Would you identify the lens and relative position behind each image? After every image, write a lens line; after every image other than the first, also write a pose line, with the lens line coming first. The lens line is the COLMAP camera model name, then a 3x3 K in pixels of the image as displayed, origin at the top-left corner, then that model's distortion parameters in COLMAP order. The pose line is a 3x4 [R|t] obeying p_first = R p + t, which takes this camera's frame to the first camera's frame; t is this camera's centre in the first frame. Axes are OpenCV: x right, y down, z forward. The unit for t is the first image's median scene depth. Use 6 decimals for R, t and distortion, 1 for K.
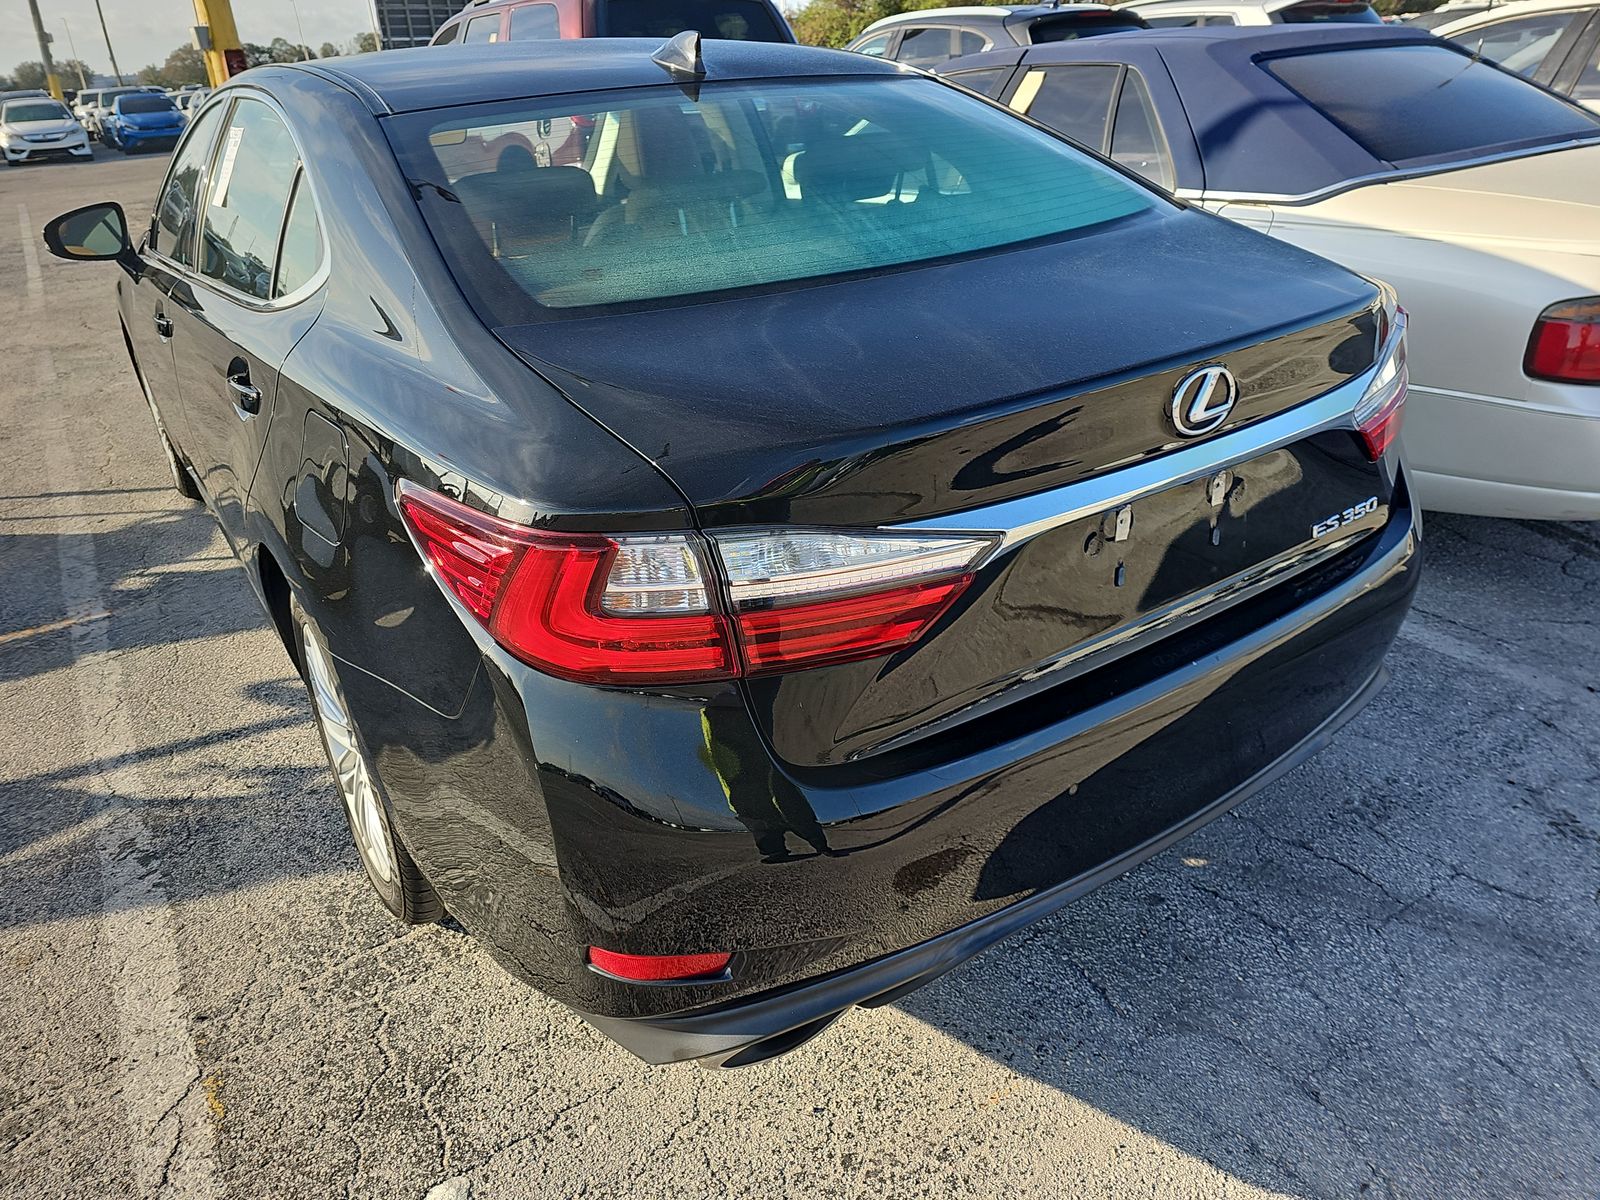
lens RADIAL K [[1078.7, 0, 800.0], [0, 1078.7, 600.0], [0, 0, 1]] dist [0.002857, -0.009680]
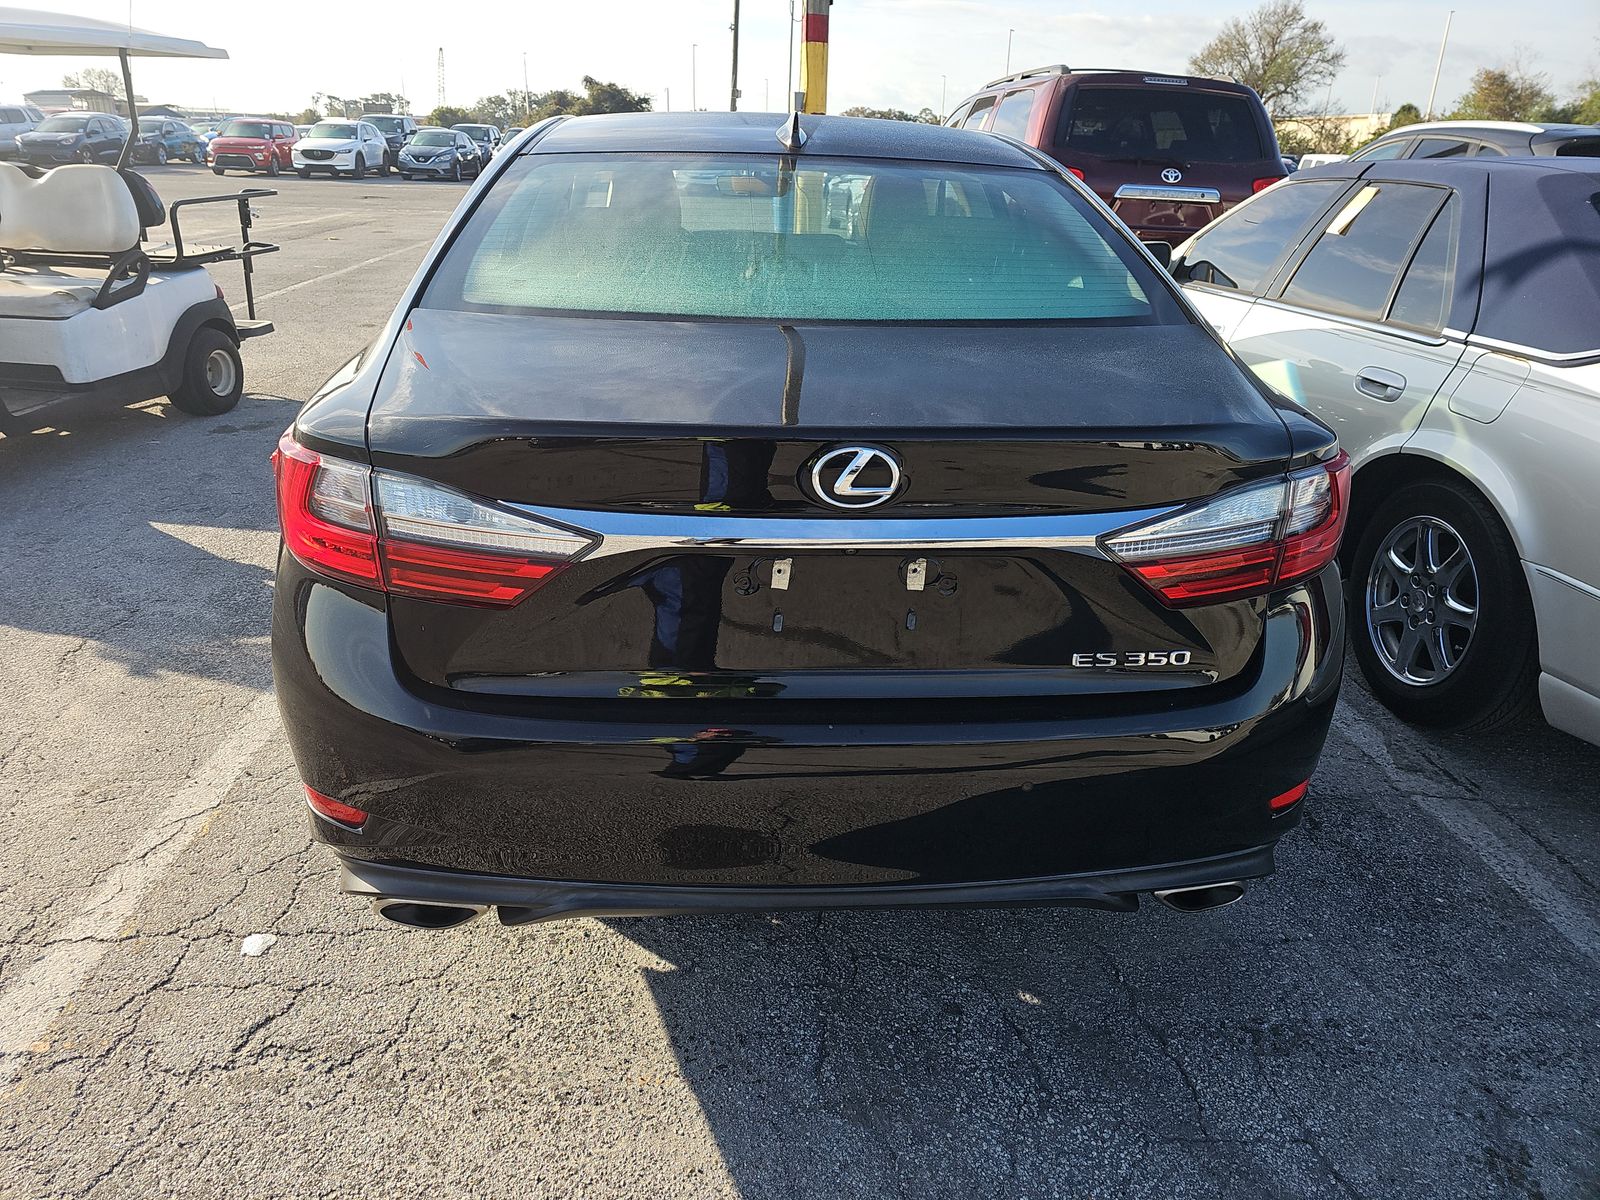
lens RADIAL K [[1050.5, 0, 800.0], [0, 1050.5, 600.0], [0, 0, 1]] dist [0.007919, -0.019480]
pose [[0.860330, 0.269325, -0.432778, 0.617663], [-0.292049, 0.956293, 0.014546, -0.053035], [0.417780, 0.113878, 0.901383, 0.067716]]
